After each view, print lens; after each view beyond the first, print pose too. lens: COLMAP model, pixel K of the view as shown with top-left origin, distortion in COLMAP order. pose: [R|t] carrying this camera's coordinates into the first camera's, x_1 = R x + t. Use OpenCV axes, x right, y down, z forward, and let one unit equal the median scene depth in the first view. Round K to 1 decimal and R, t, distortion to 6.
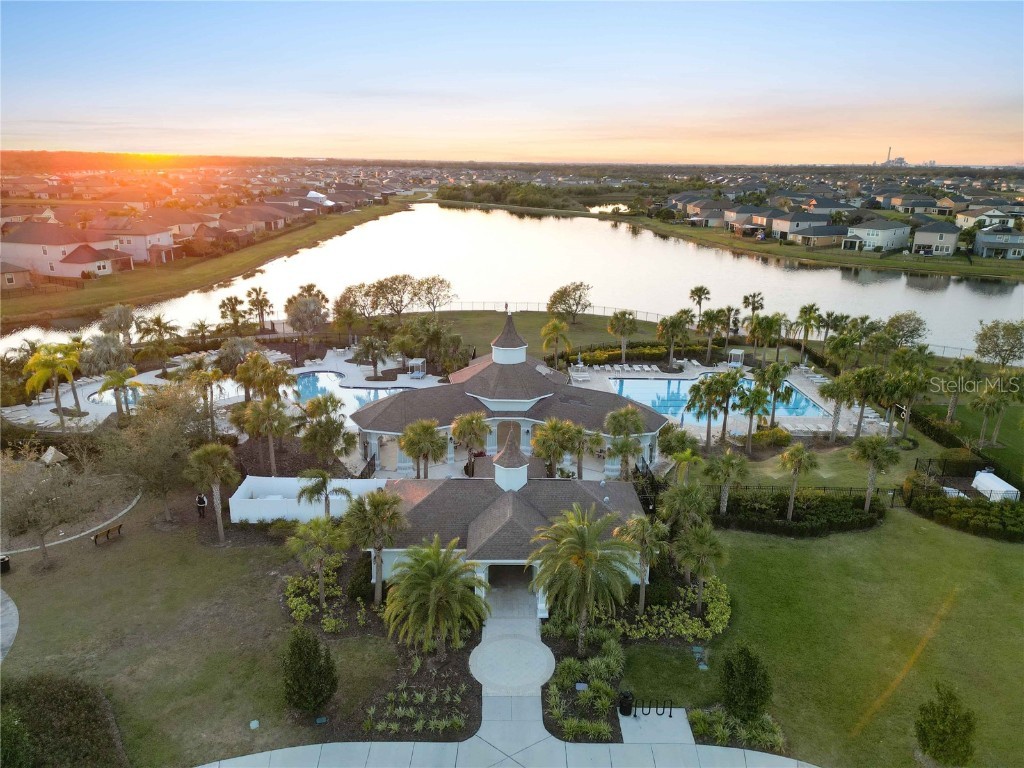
lens RADIAL K [[714.5, 0, 508.7], [0, 714.5, 382.5], [0, 0, 1]] dist [0.090076, -0.091452]
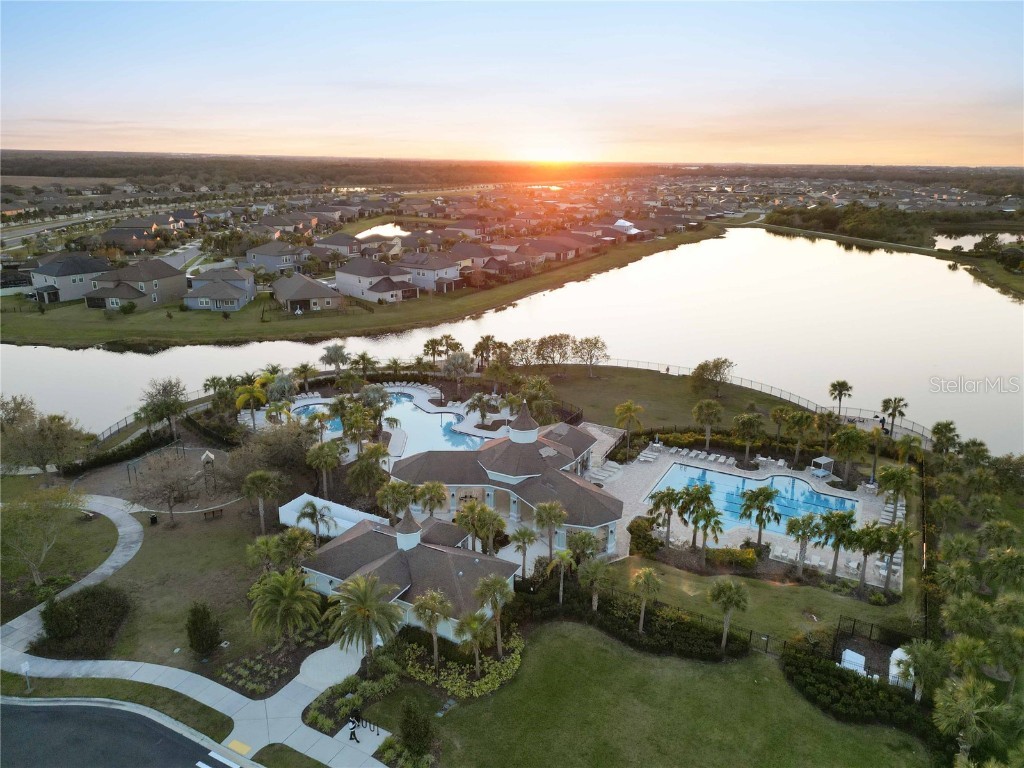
lens RADIAL K [[714.5, 0, 508.7], [0, 714.5, 382.5], [0, 0, 1]] dist [0.090076, -0.091452]
pose [[0.878169, 0.139954, -0.457419, 0.379317], [-0.142483, 0.989367, 0.029168, -0.115519], [0.456638, 0.039560, 0.888773, -0.069518]]
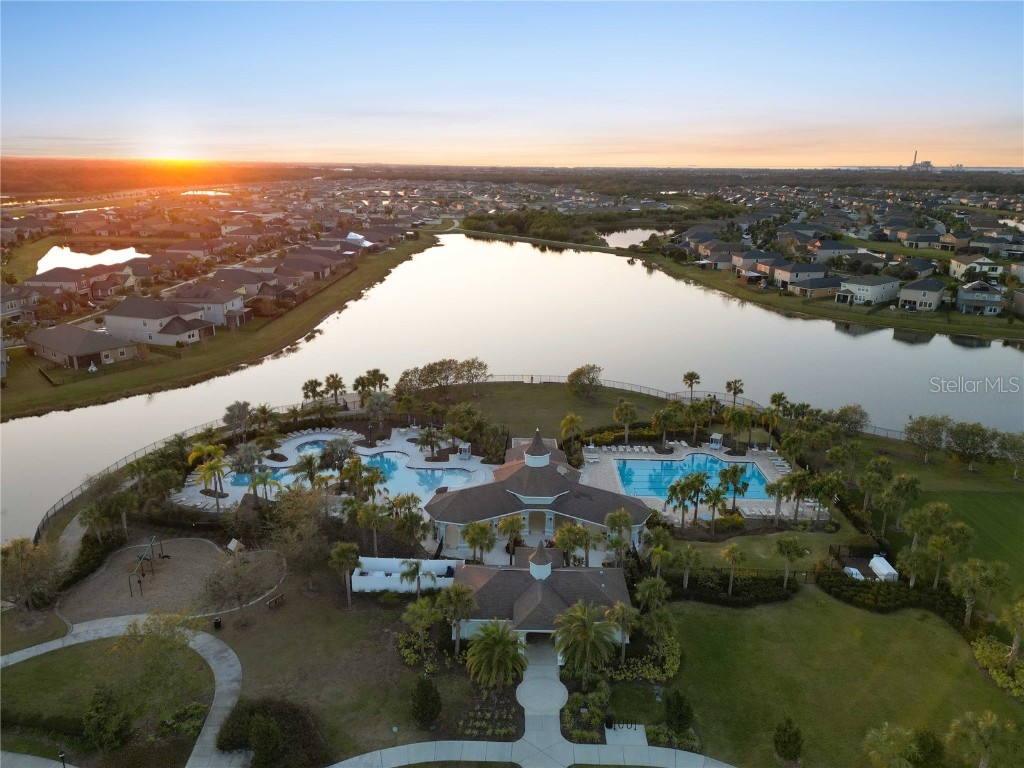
lens RADIAL K [[714.5, 0, 508.7], [0, 714.5, 382.5], [0, 0, 1]] dist [0.090076, -0.091452]
pose [[0.999578, 0.004153, -0.028757, -0.011009], [-0.004255, 0.999985, -0.003500, -0.131520], [0.028742, 0.003621, 0.999580, -0.271148]]
